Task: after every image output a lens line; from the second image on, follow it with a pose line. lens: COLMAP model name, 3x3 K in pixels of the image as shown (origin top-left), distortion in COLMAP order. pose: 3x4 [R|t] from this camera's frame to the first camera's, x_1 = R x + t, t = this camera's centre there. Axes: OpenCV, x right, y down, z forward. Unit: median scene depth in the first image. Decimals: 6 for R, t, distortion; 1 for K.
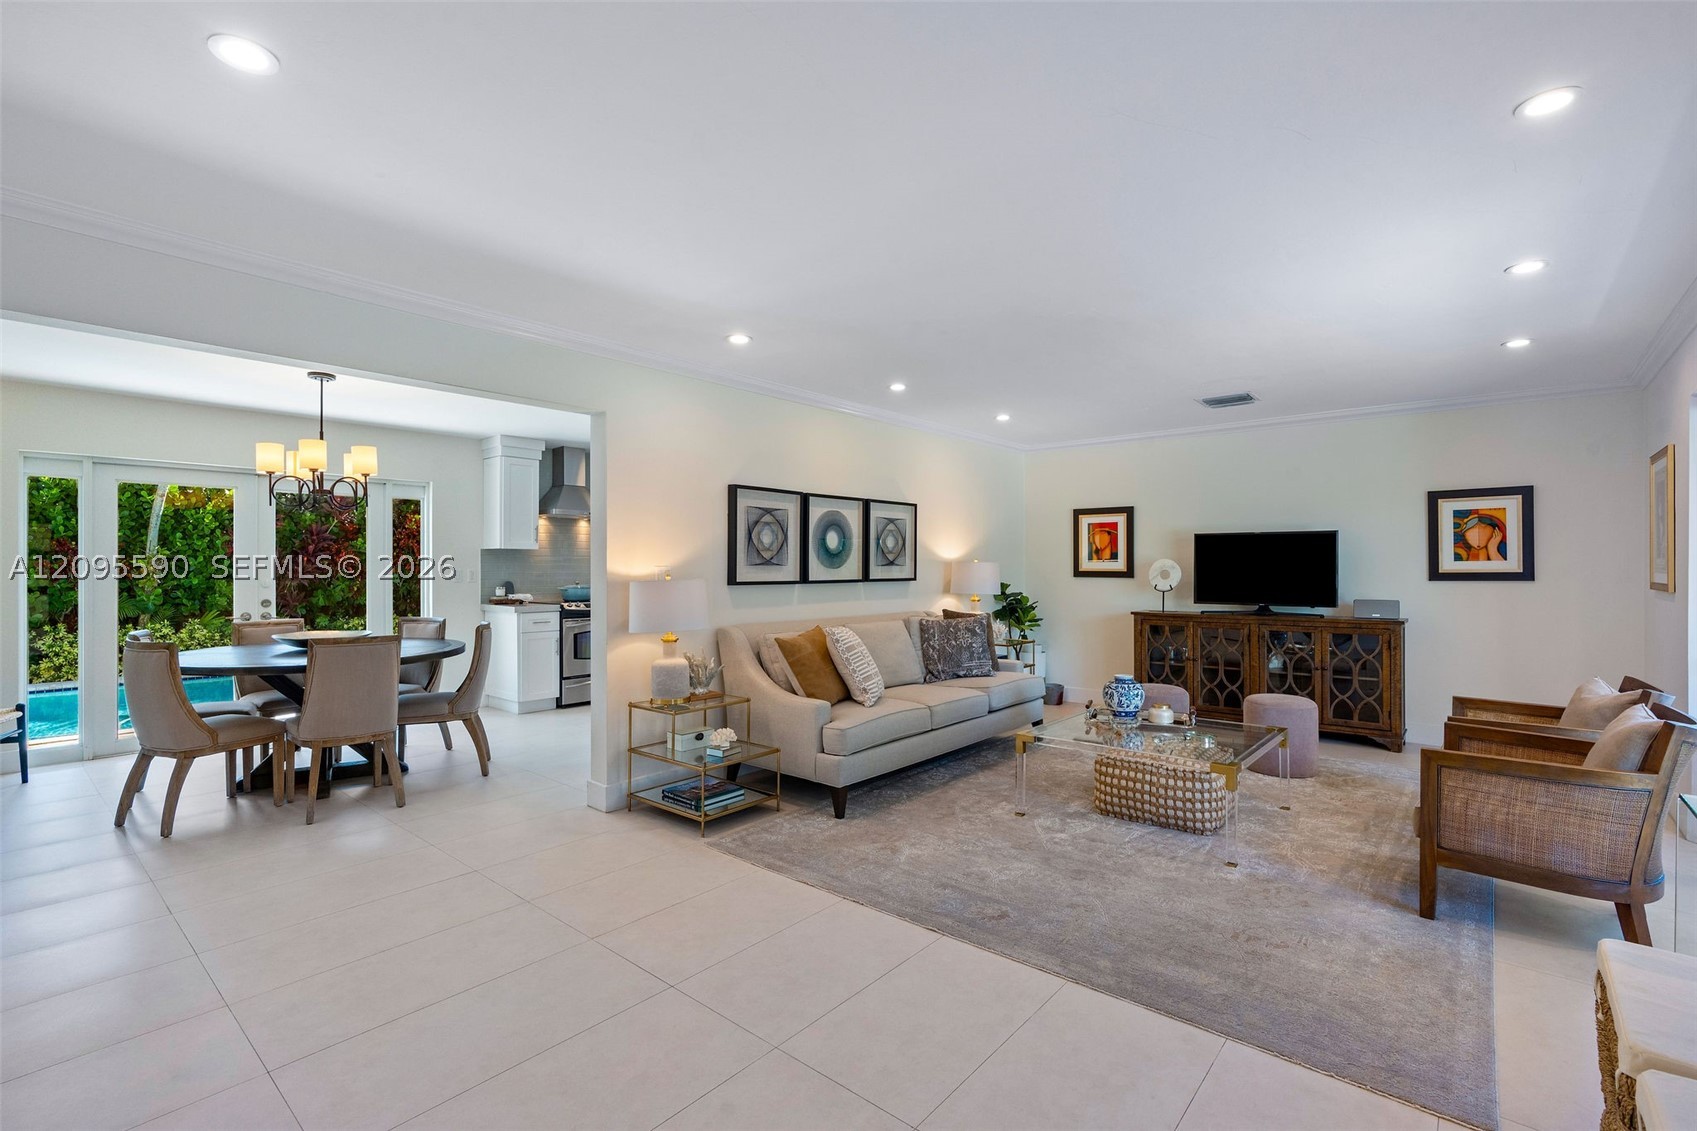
lens RADIAL K [[764.9, 0, 849.9], [0, 764.9, 562.7], [0, 0, 1]] dist [-0.007558, 0.002951]
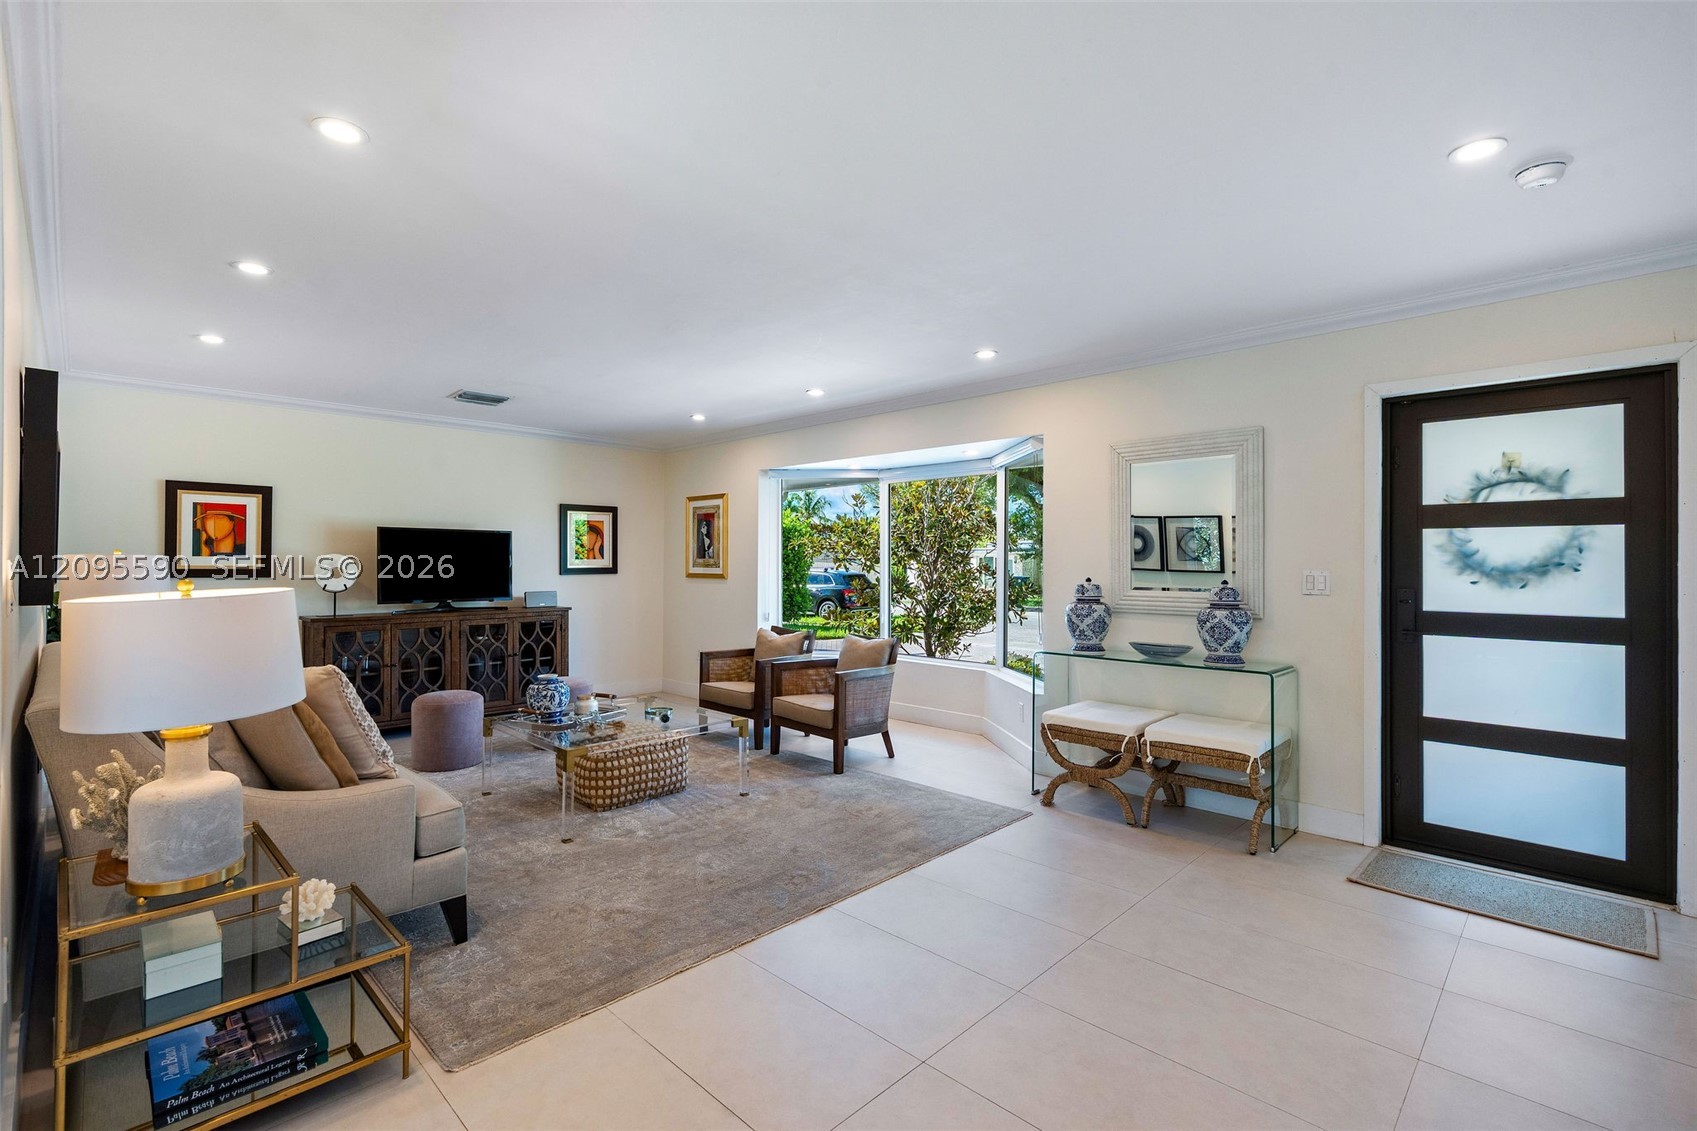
lens RADIAL K [[764.9, 0, 847.7], [0, 764.9, 557.7], [0, 0, 1]] dist [-0.007558, 0.002951]
pose [[0.066407, 0.007616, 0.997764, -0.503349], [-0.007131, 0.999949, -0.007158, 0.001508], [-0.997767, -0.006640, 0.066457, 0.476819]]
